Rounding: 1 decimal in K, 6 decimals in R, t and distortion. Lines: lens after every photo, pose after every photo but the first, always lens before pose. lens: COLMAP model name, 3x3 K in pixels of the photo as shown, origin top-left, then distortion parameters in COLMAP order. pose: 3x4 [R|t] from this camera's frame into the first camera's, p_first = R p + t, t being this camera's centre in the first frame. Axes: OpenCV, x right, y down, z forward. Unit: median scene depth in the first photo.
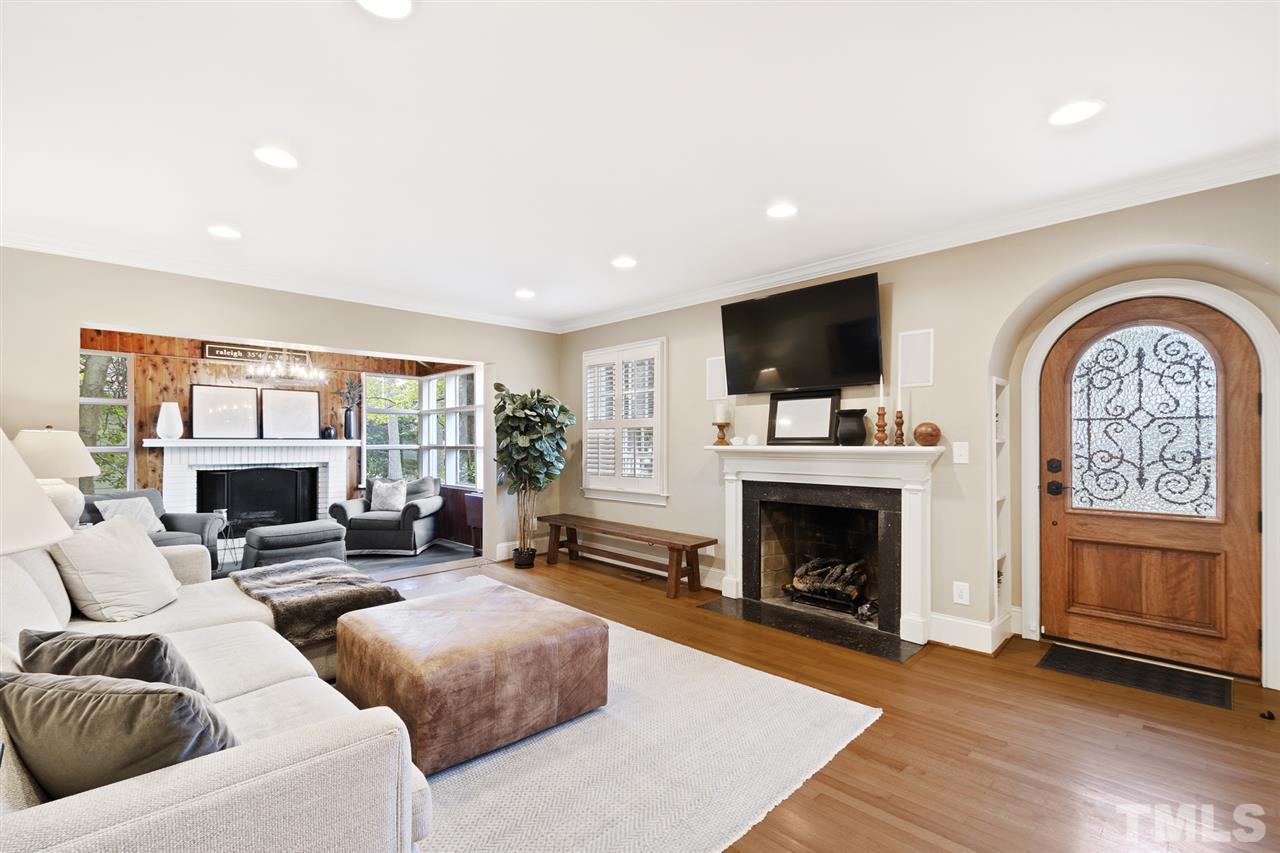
lens RADIAL K [[571.0, 0, 639.0], [0, 571.0, 436.5], [0, 0, 1]] dist [0.004383, -0.000178]
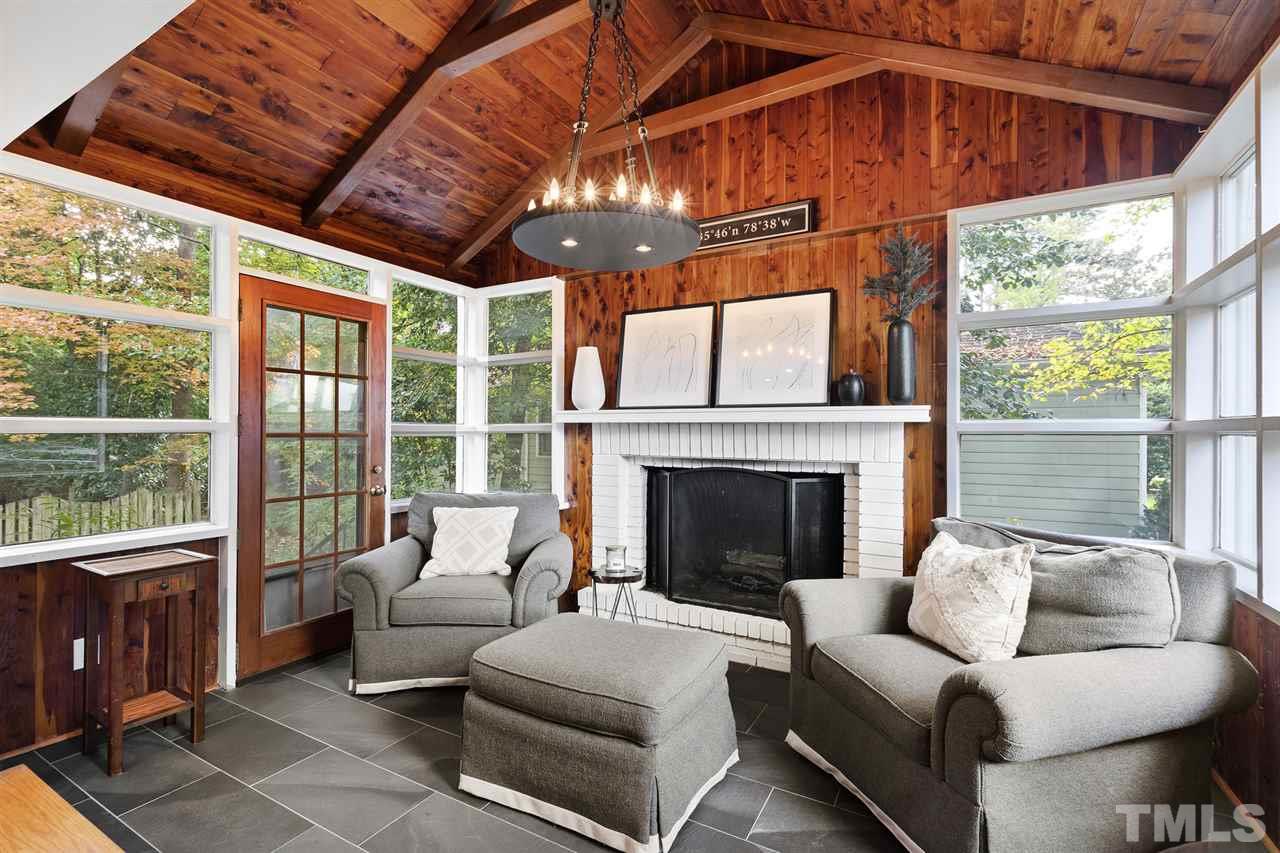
lens RADIAL K [[571.0, 0, 641.9], [0, 571.0, 428.5], [0, 0, 1]] dist [0.004383, -0.000178]
pose [[0.264402, -0.000258, -0.964413, -0.218651], [0.008728, 0.999960, 0.002125, 0.020577], [0.964373, -0.008980, 0.264394, 0.819087]]
